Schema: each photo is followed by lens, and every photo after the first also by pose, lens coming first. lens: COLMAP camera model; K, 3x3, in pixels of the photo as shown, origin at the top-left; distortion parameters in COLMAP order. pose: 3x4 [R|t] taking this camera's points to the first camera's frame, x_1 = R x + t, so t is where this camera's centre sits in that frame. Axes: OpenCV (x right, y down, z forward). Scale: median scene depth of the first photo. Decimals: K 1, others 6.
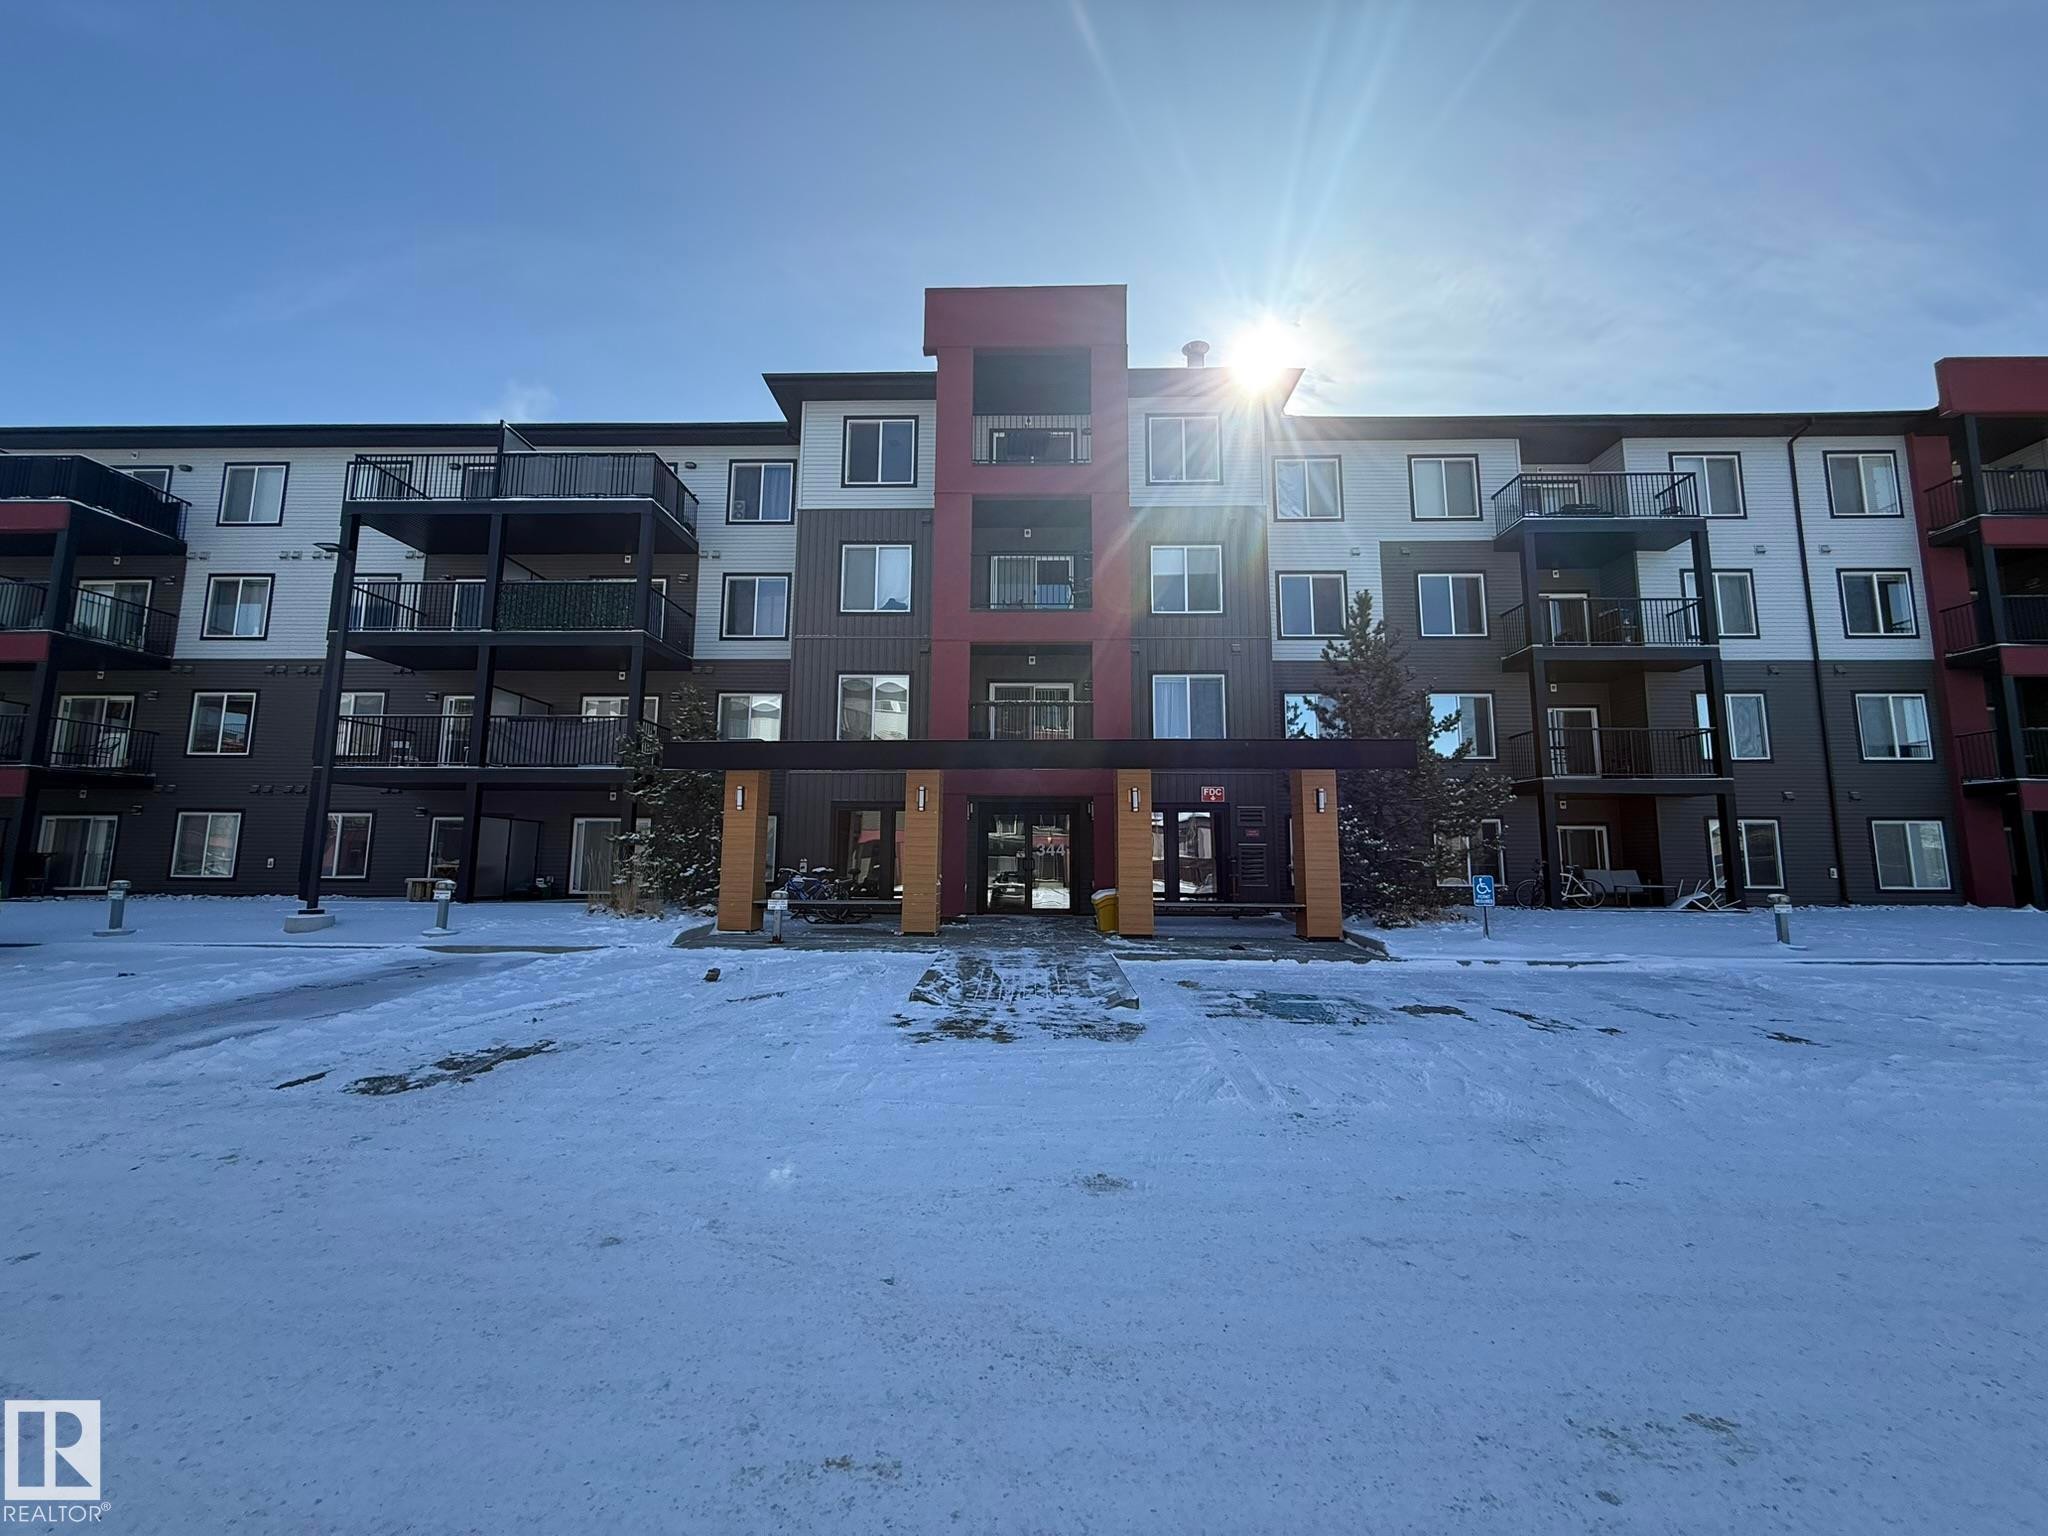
lens RADIAL K [[820.4, 0, 1058.3], [0, 820.4, 764.0], [0, 0, 1]] dist [0.000360, 0.000255]
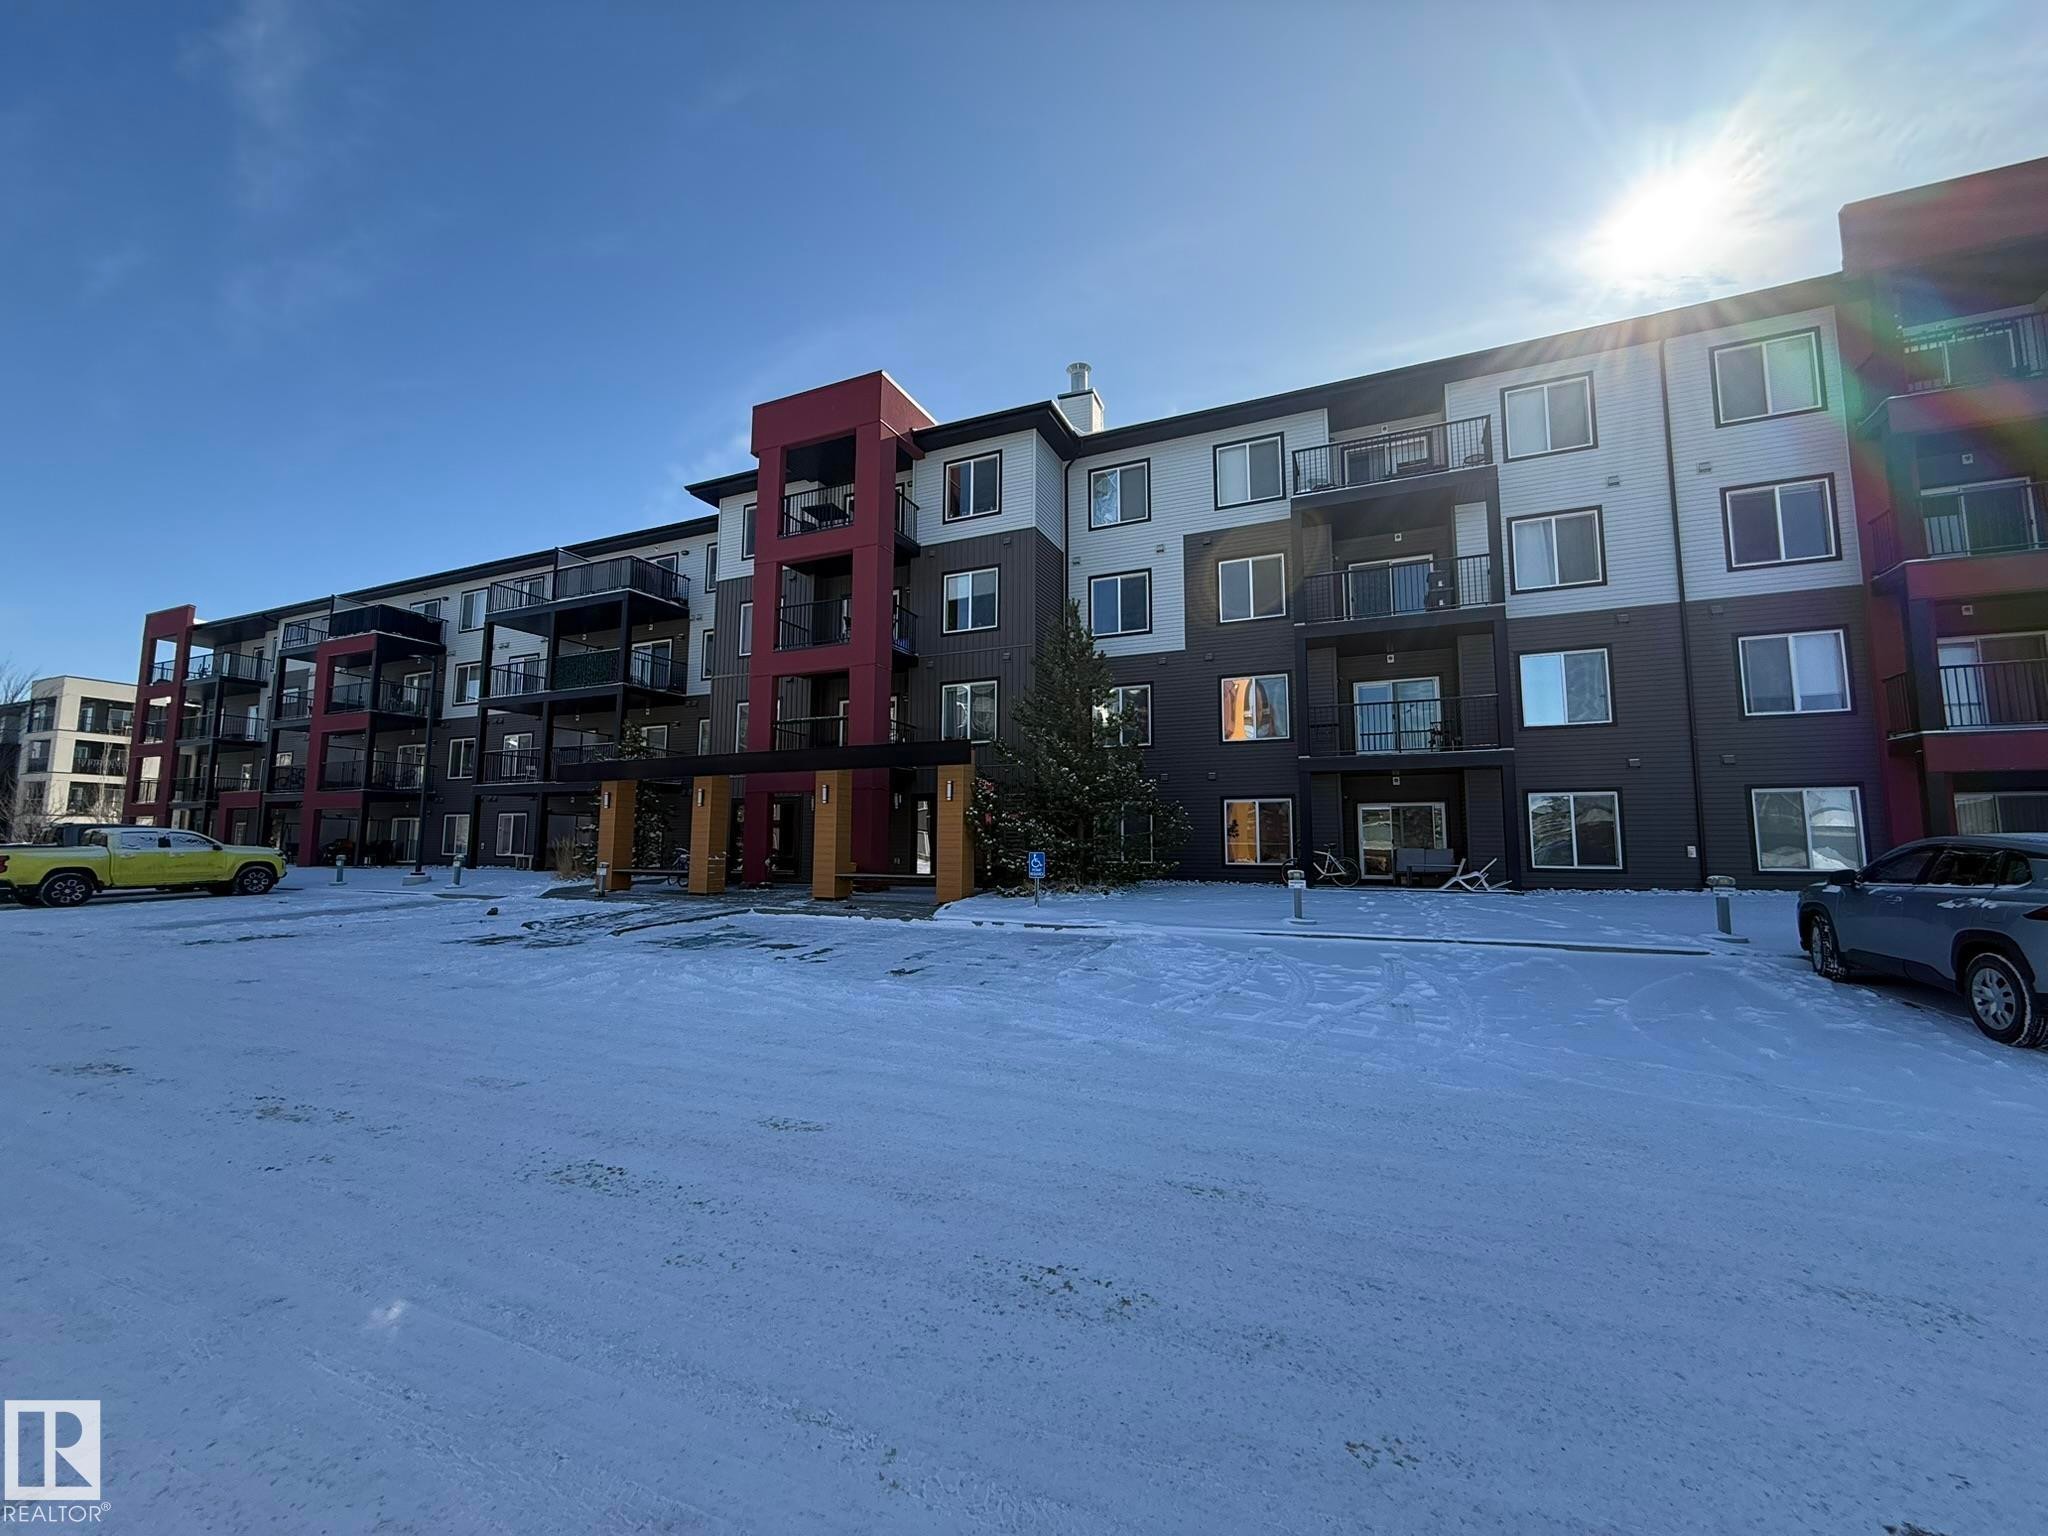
lens RADIAL K [[820.4, 0, 1058.3], [0, 820.4, 764.0], [0, 0, 1]] dist [0.000360, 0.000255]
pose [[0.924987, -0.040856, -0.377796, 0.646831], [0.047291, 0.998851, 0.007768, 0.003832], [0.377045, -0.025052, 0.925856, -0.035527]]
